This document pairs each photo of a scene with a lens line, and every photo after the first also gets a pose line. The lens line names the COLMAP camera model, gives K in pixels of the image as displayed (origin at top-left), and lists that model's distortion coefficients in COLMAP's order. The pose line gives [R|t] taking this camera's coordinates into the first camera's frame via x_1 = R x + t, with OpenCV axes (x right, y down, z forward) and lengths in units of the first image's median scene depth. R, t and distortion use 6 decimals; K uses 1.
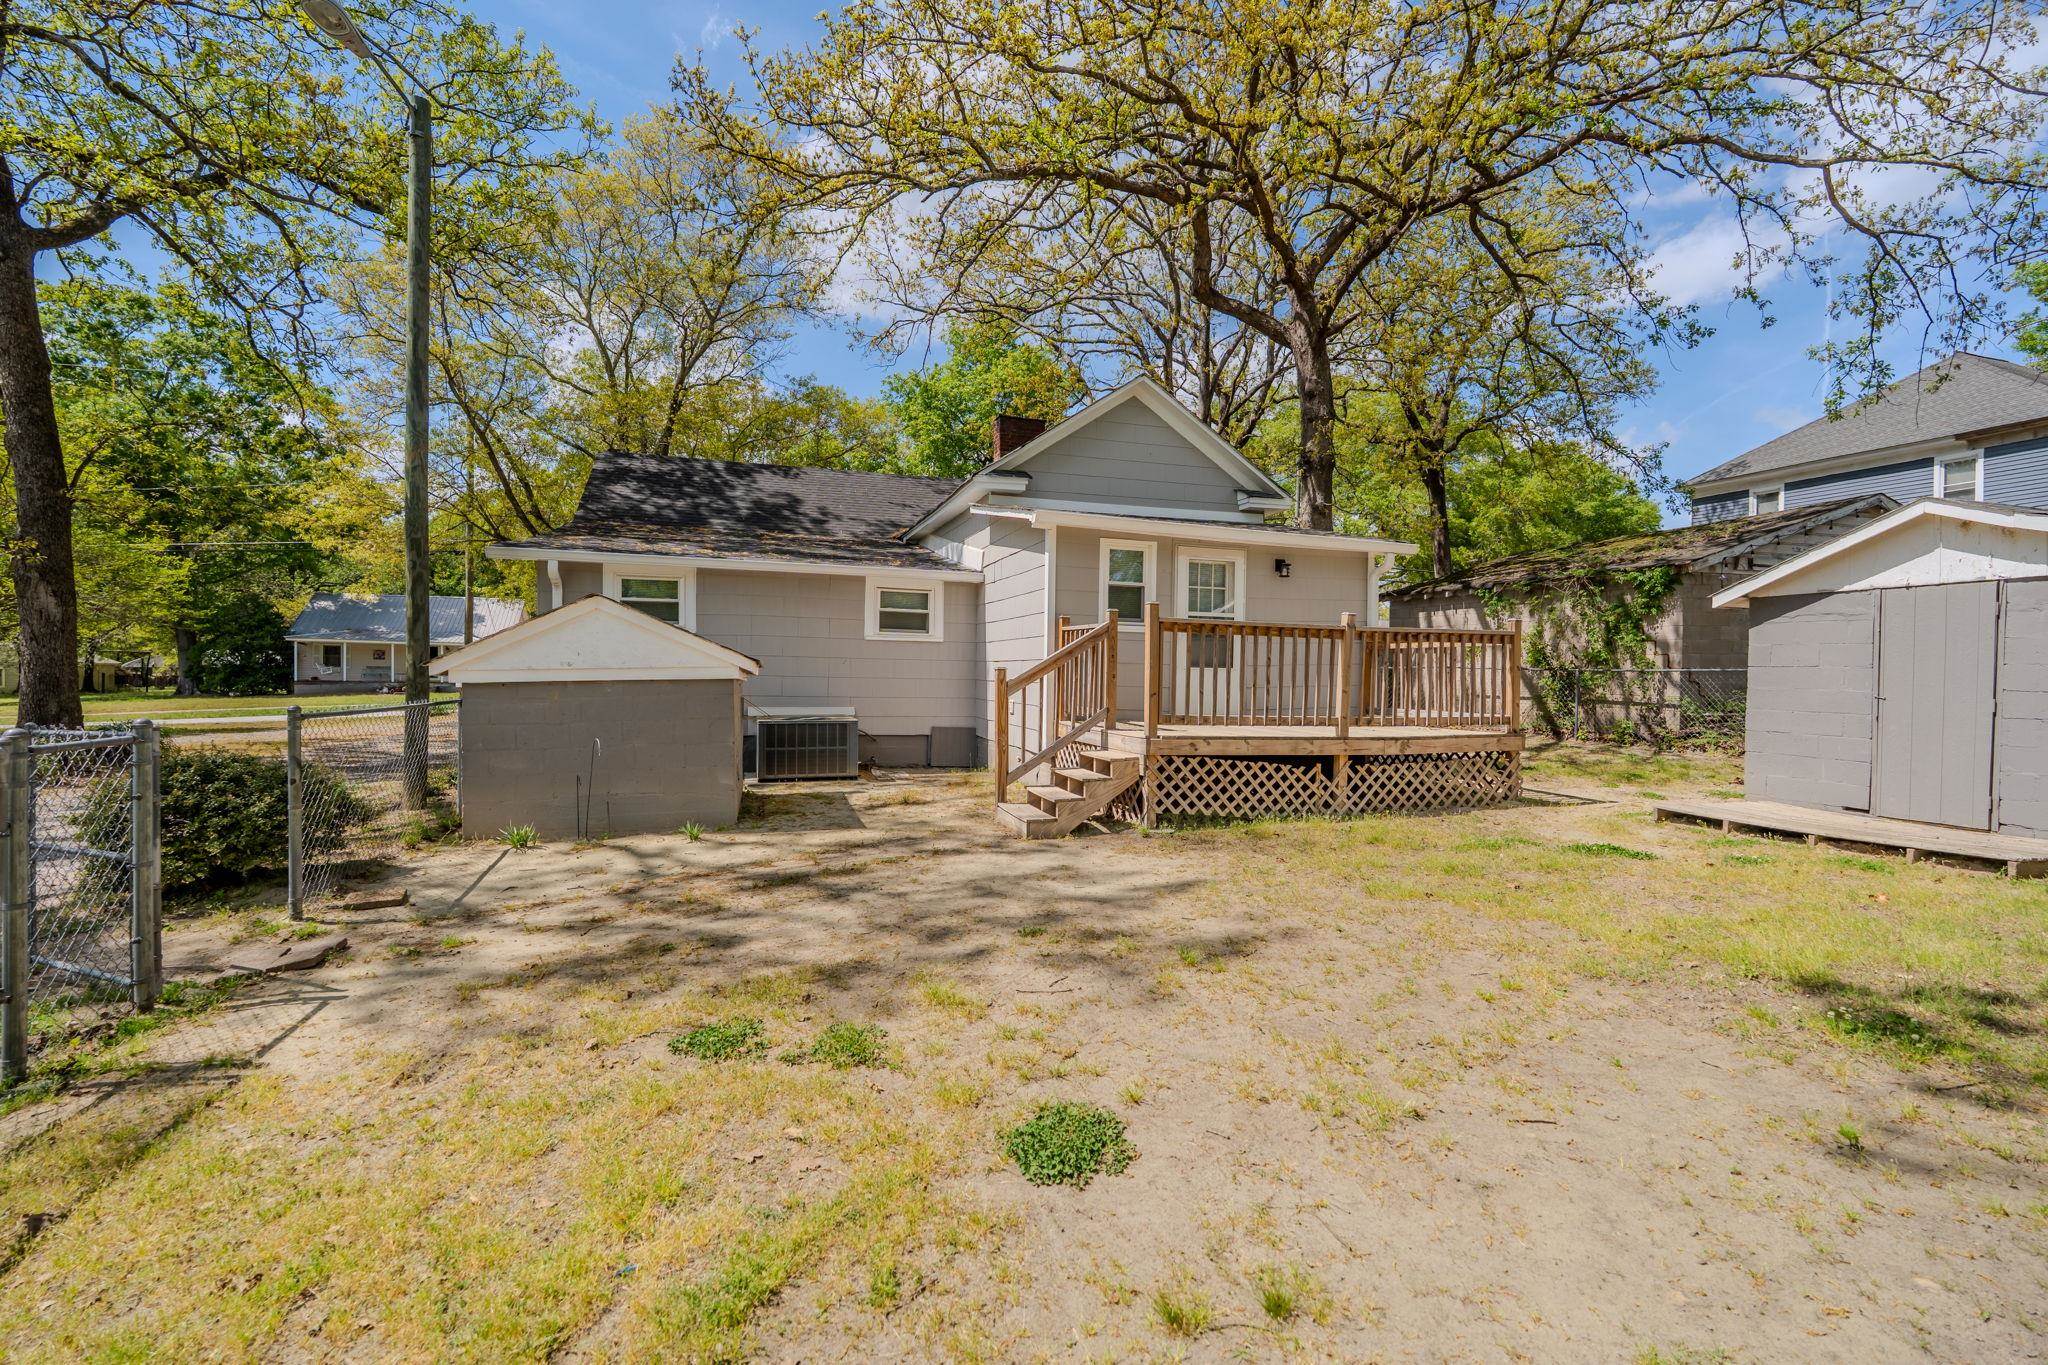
lens RADIAL K [[904.4, 0, 1018.2], [0, 904.4, 682.1], [0, 0, 1]] dist [-0.006327, -0.000007]
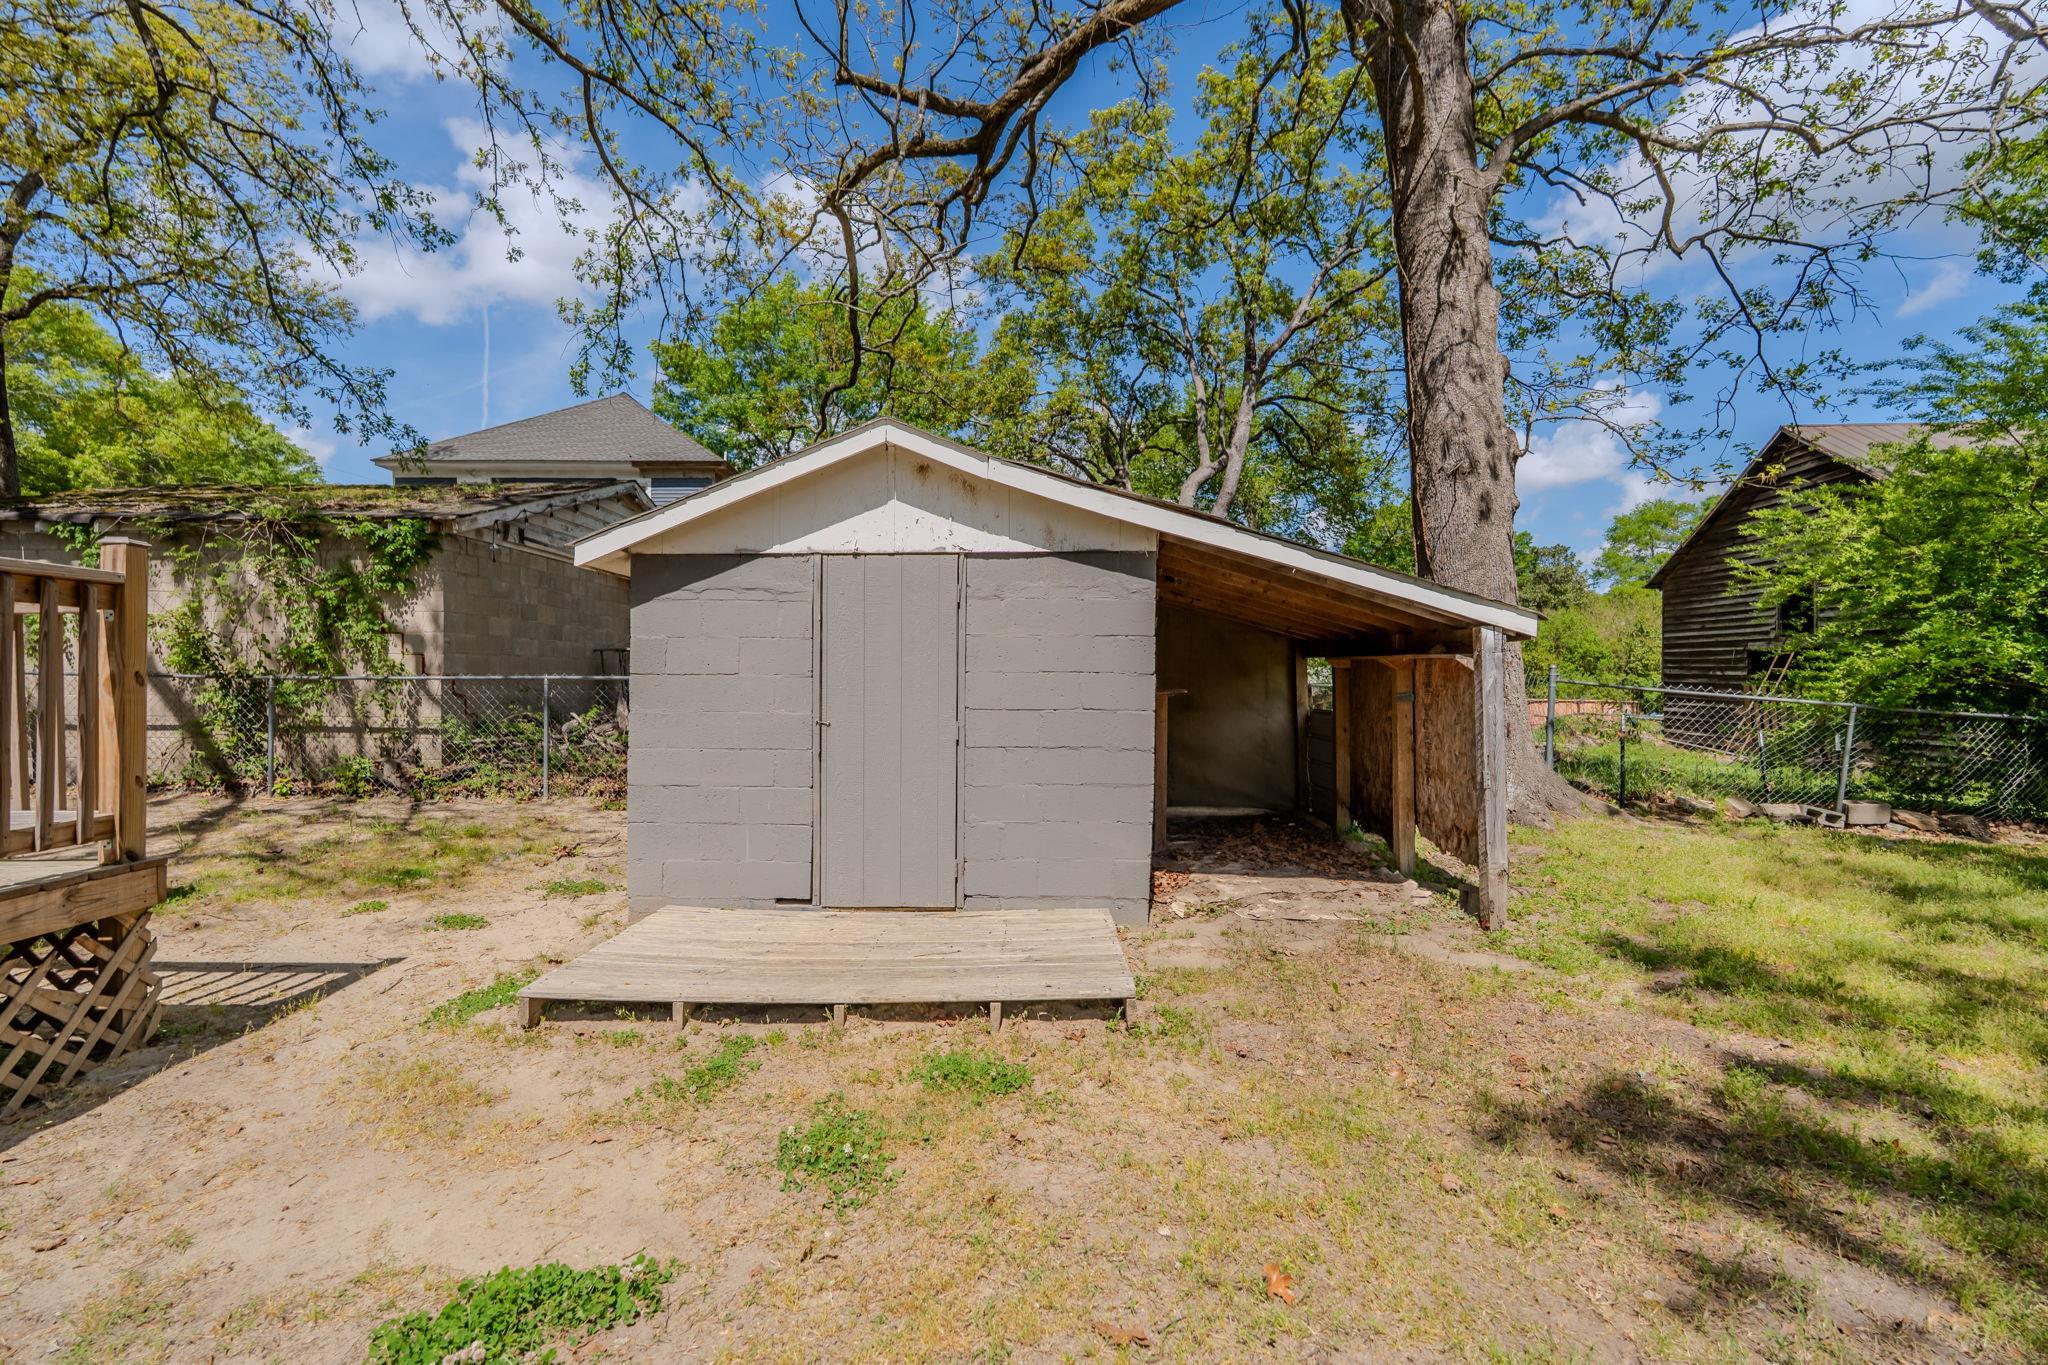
lens RADIAL K [[904.4, 0, 1018.2], [0, 904.4, 682.1], [0, 0, 1]] dist [-0.006327, -0.000007]
pose [[0.297481, -0.008551, 0.954690, 0.214840], [0.013030, 0.999903, 0.004896, -0.007418], [-0.954639, 0.010983, 0.297563, 0.379633]]
